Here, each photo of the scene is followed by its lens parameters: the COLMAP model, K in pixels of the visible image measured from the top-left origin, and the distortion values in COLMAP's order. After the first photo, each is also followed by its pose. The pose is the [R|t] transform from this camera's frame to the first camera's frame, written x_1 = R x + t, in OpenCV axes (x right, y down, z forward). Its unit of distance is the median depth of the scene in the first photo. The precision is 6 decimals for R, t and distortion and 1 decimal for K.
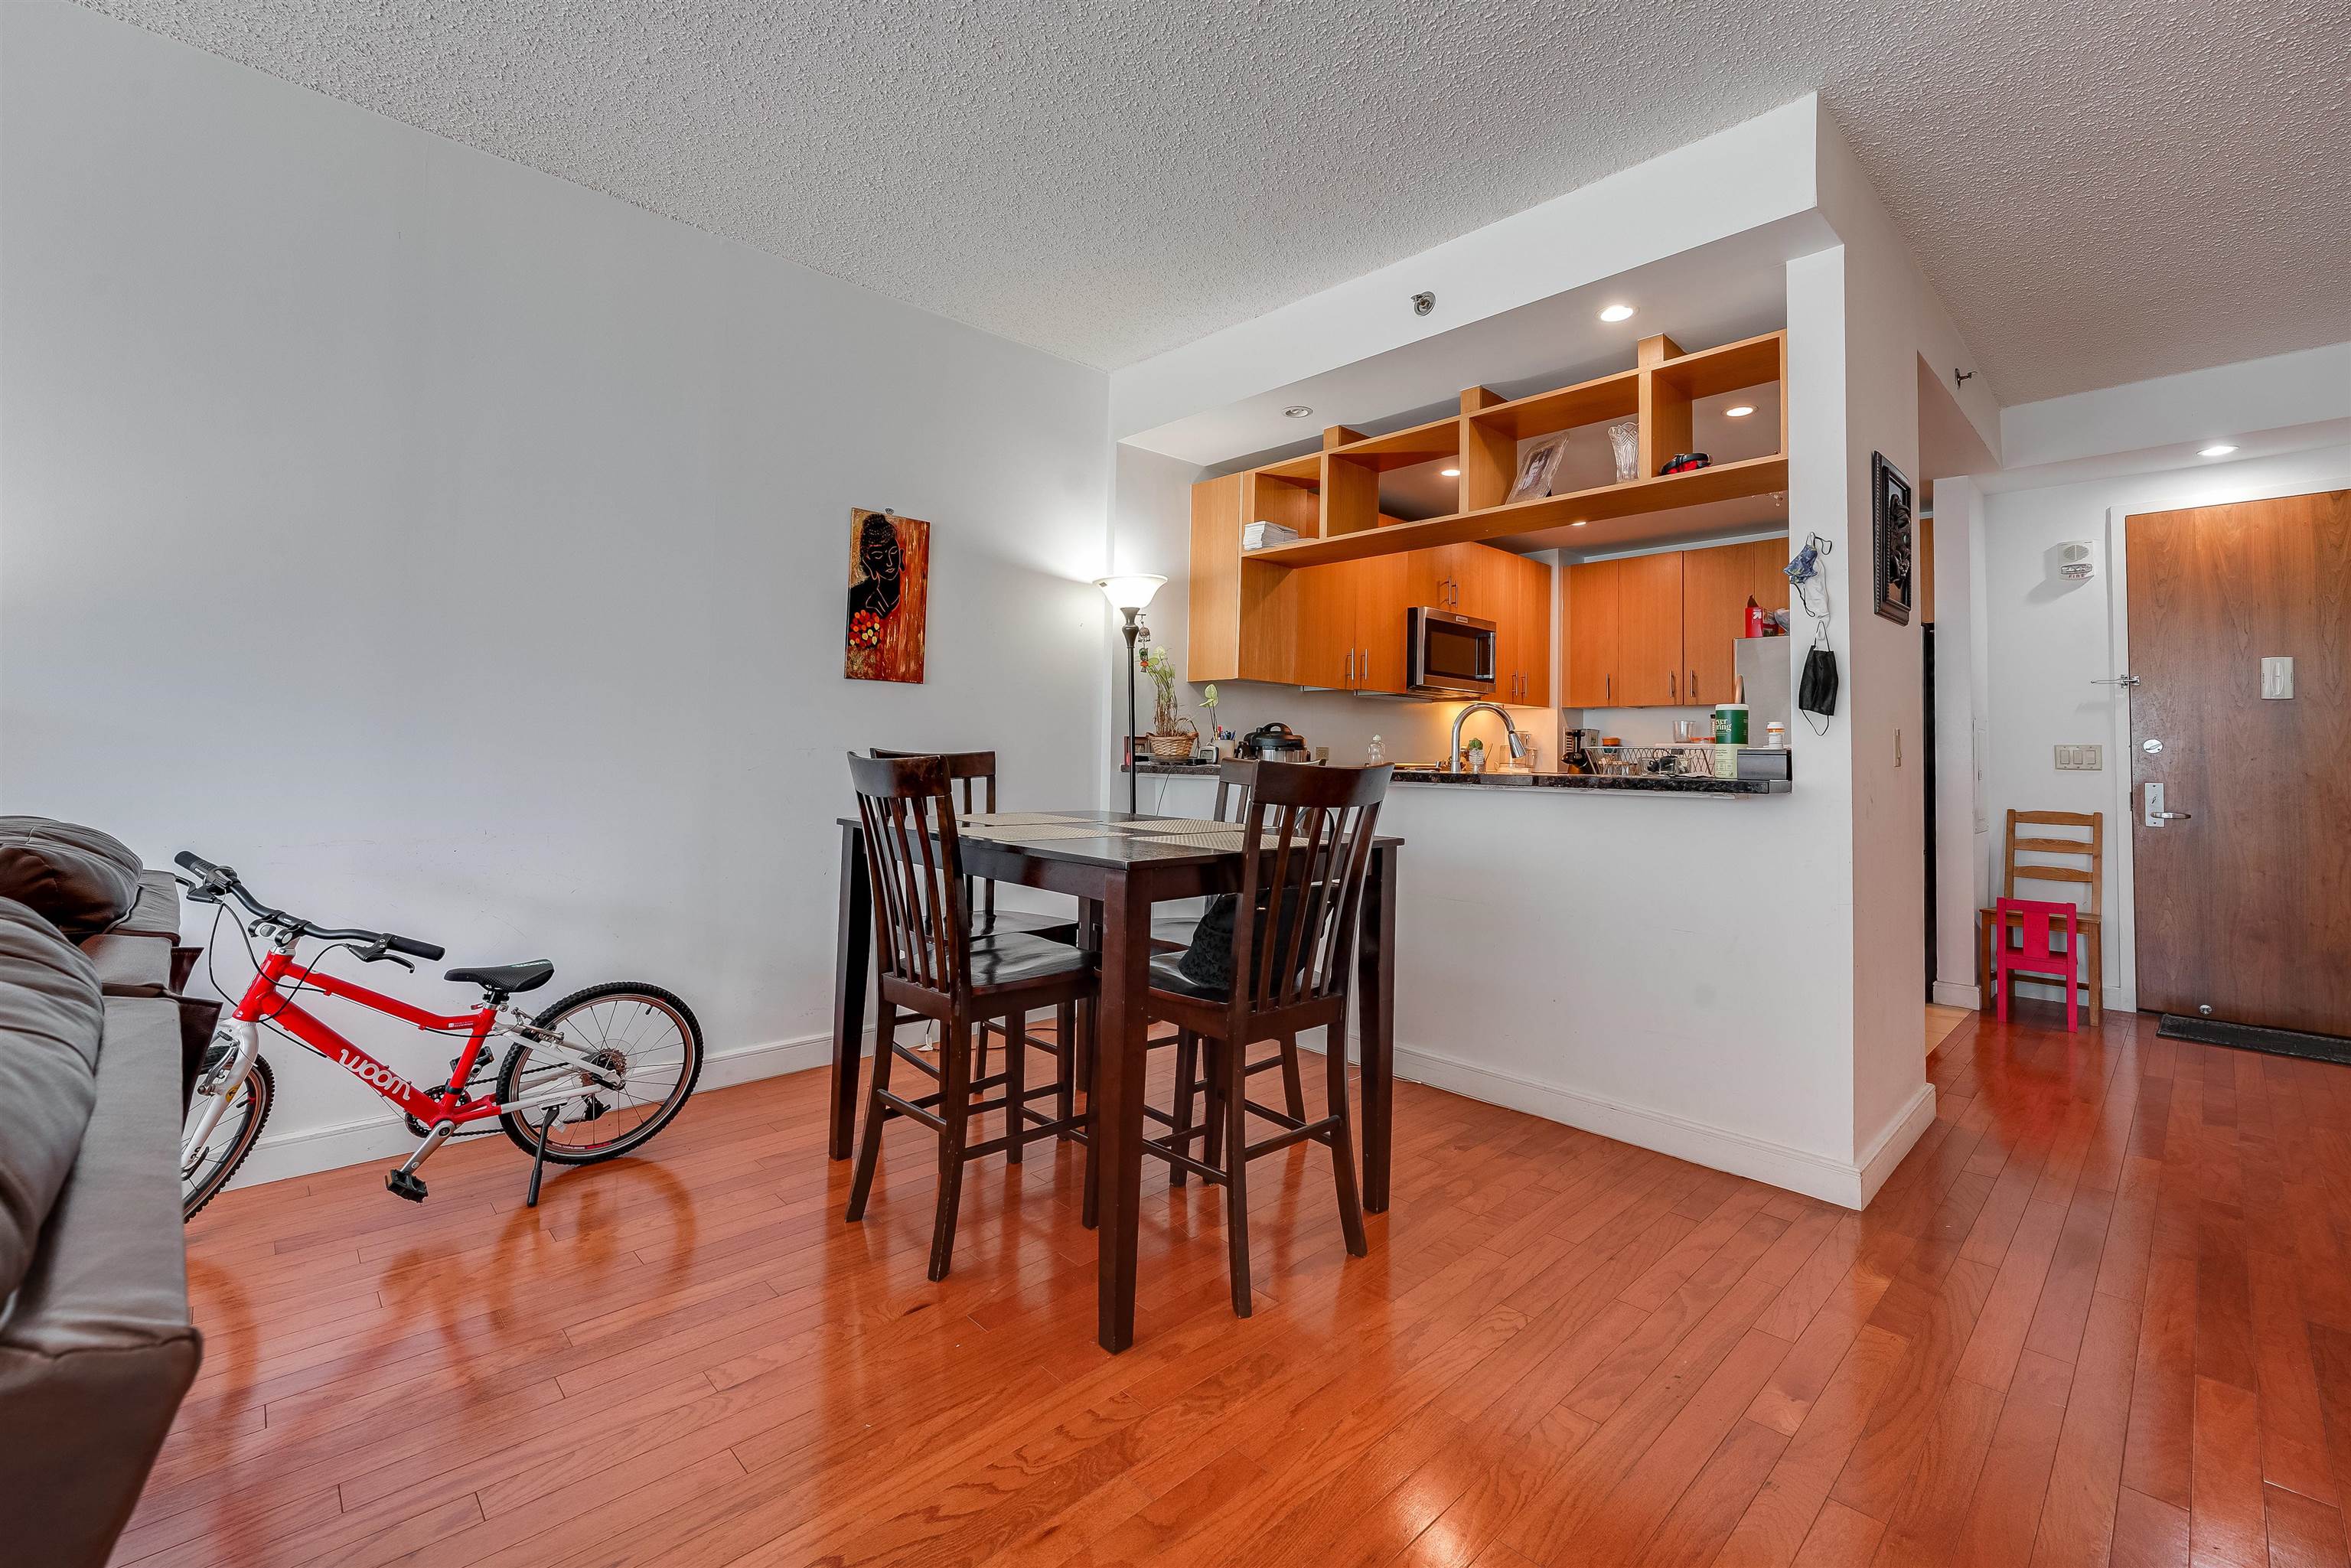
lens RADIAL K [[997.7, 0, 1196.4], [0, 997.7, 710.7], [0, 0, 1]] dist [-0.004034, -0.000188]
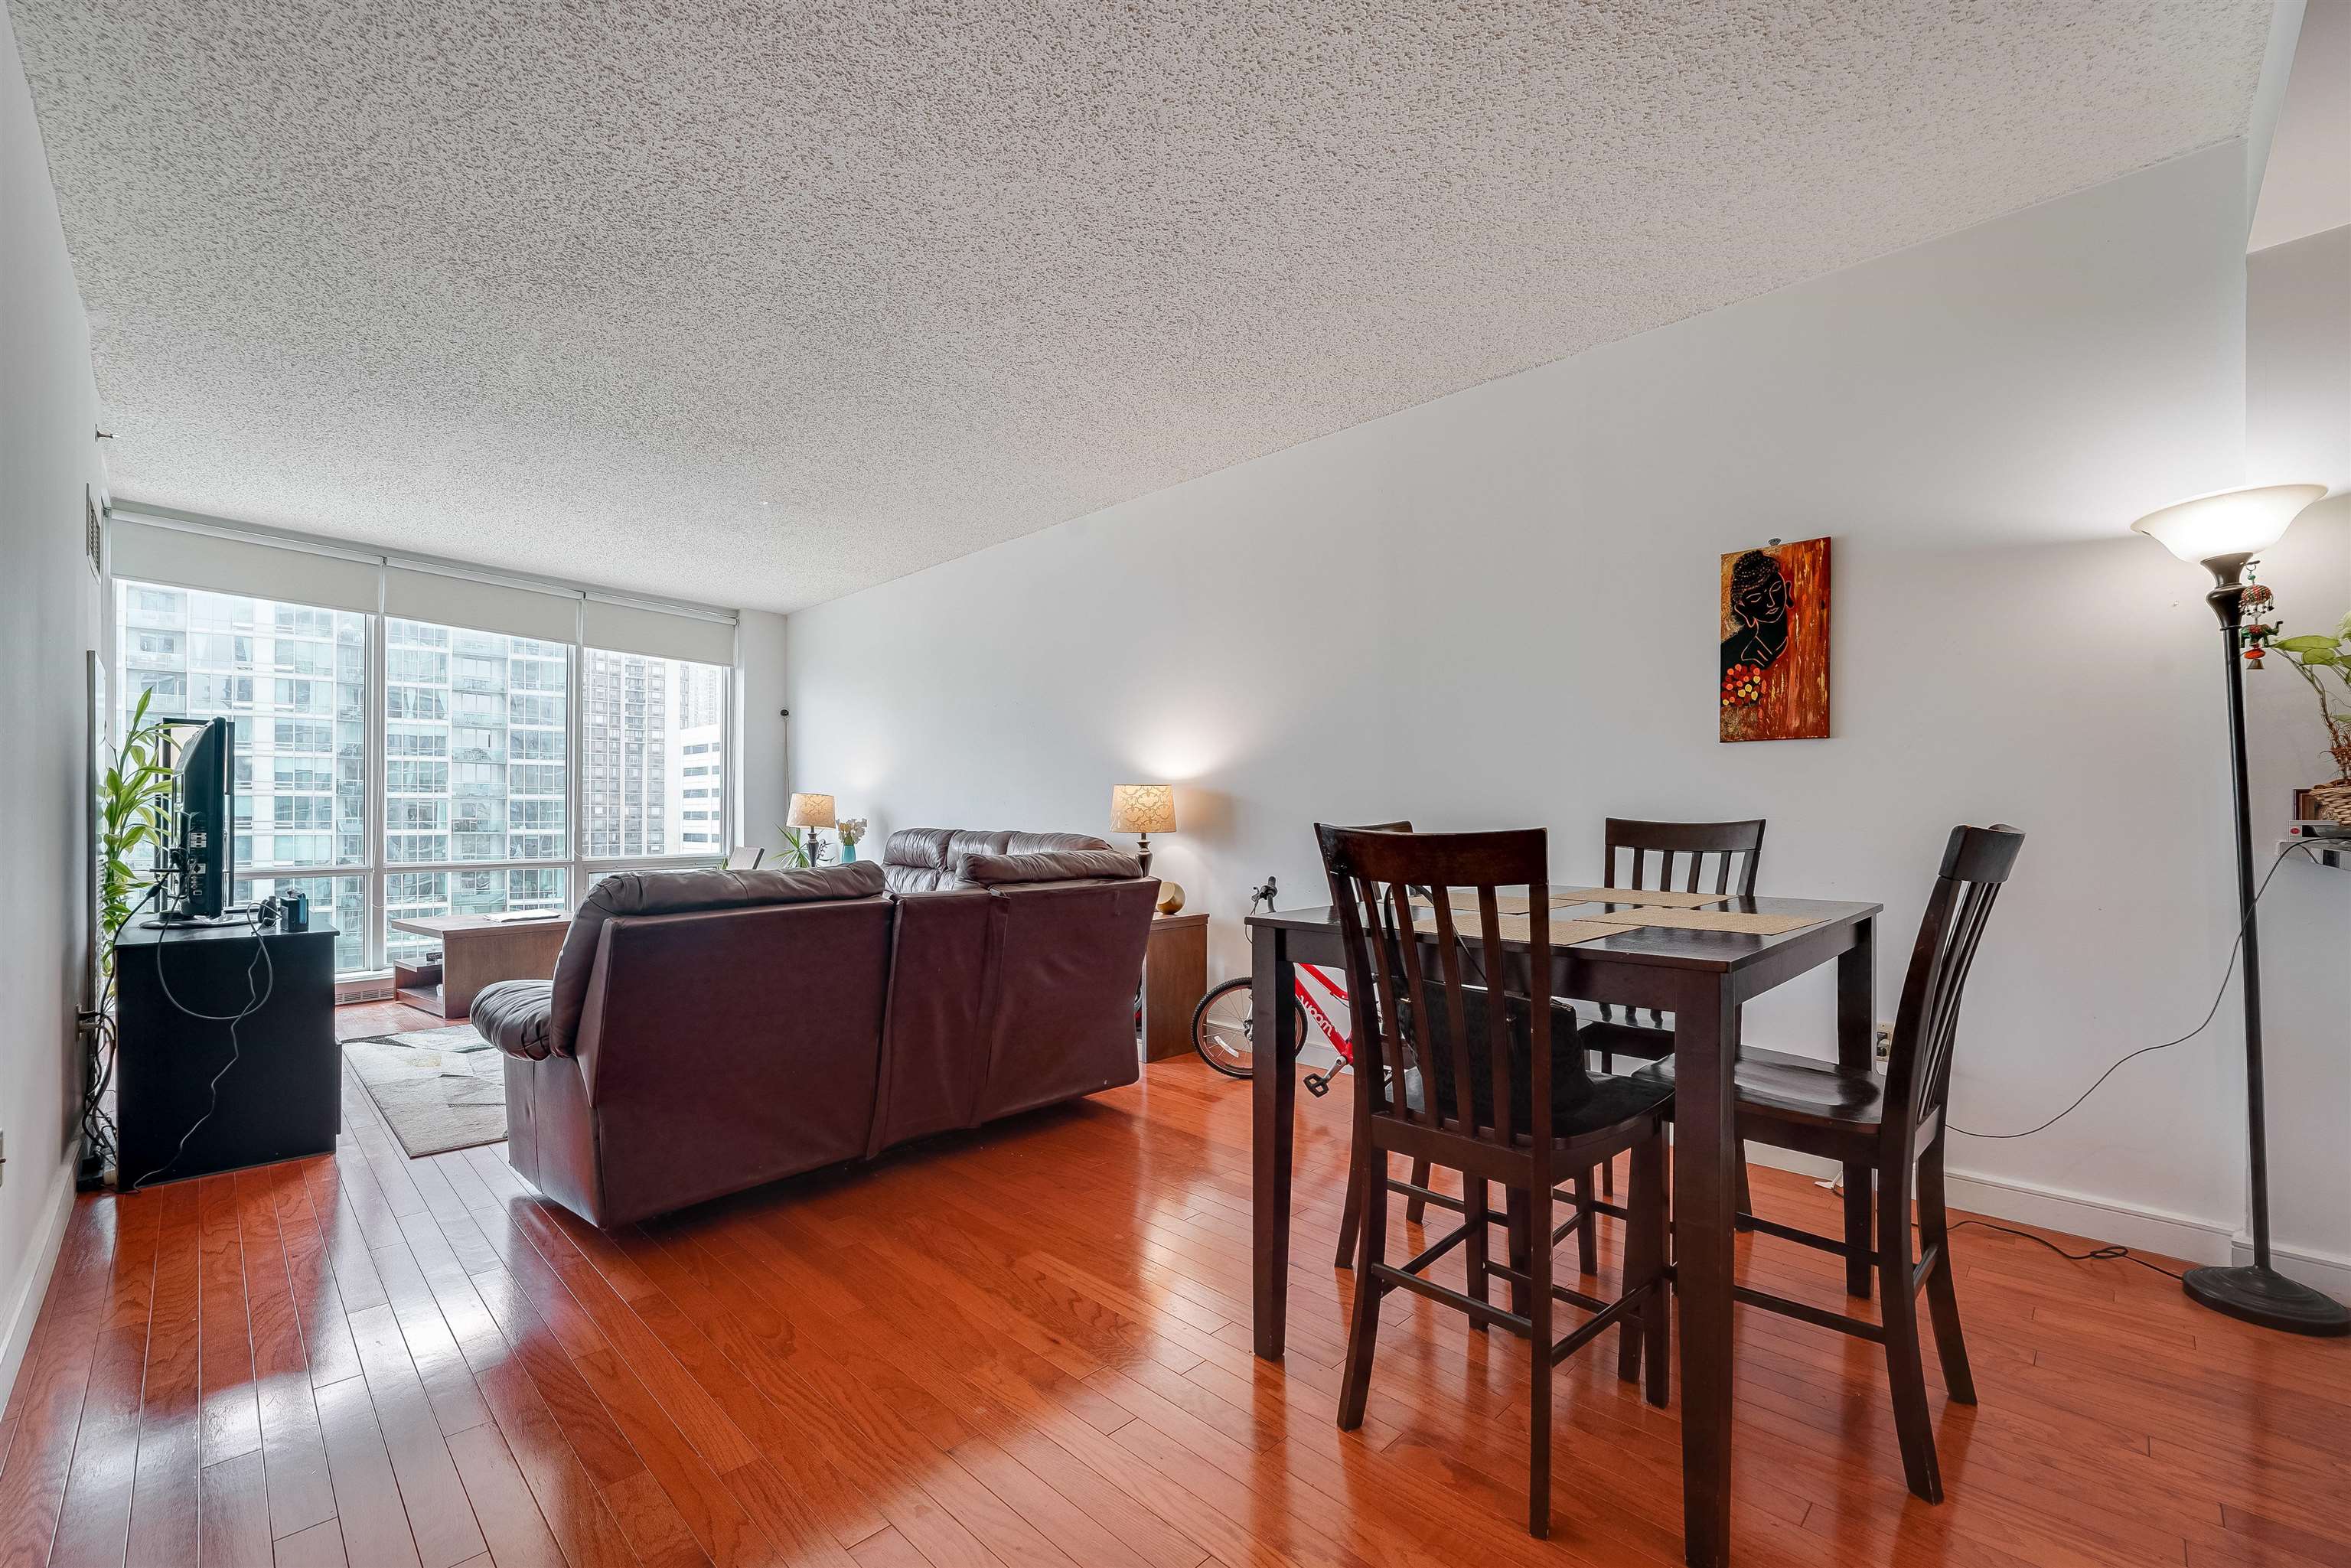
lens RADIAL K [[970.0, 0, 1173.7], [0, 970.0, 819.6], [0, 0, 1]] dist [-0.015236, 0.000267]
pose [[0.016580, -0.013601, -0.999770, 0.498822], [0.041397, 0.999059, -0.012905, 0.027365], [0.999005, -0.041174, 0.017127, 0.451353]]
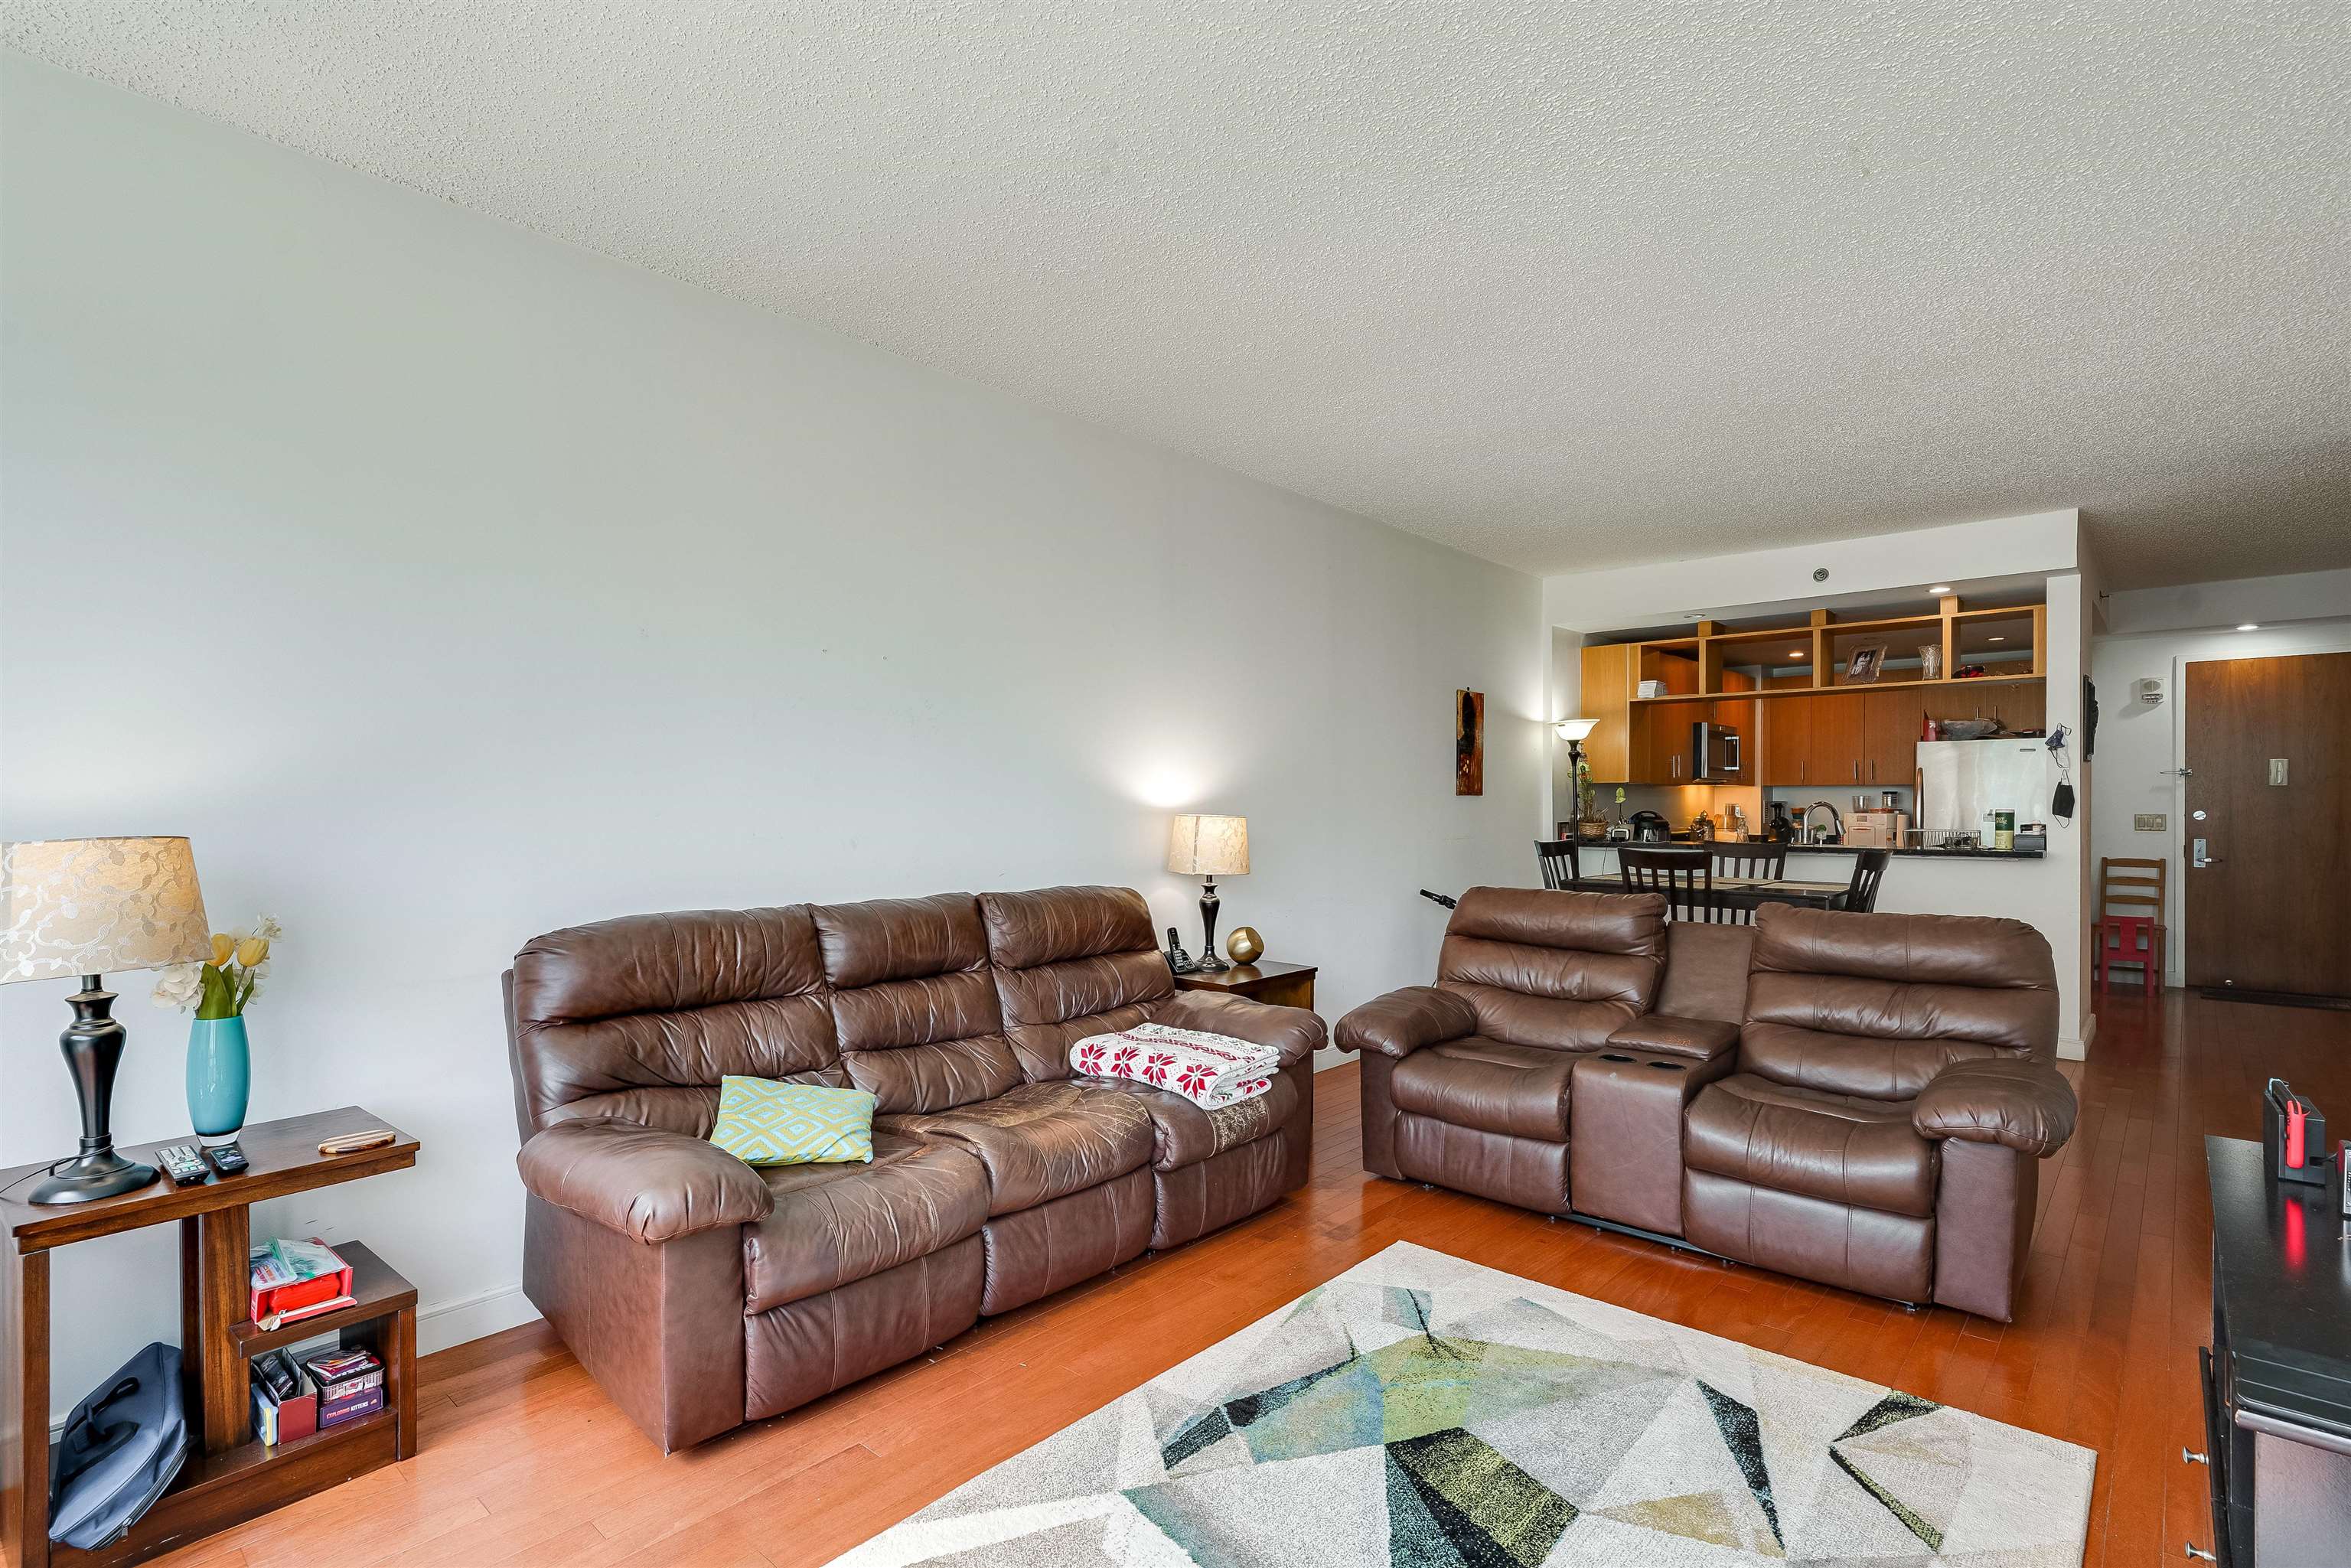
lens RADIAL K [[1135.1, 0, 1167.0], [0, 1135.1, 804.6], [0, 0, 1]] dist [0.001822, 0.000292]
pose [[0.997945, -0.018394, 0.061387, -0.891691], [0.015450, 0.998723, 0.048103, -0.108540], [-0.062194, -0.047055, 0.996954, -0.787568]]
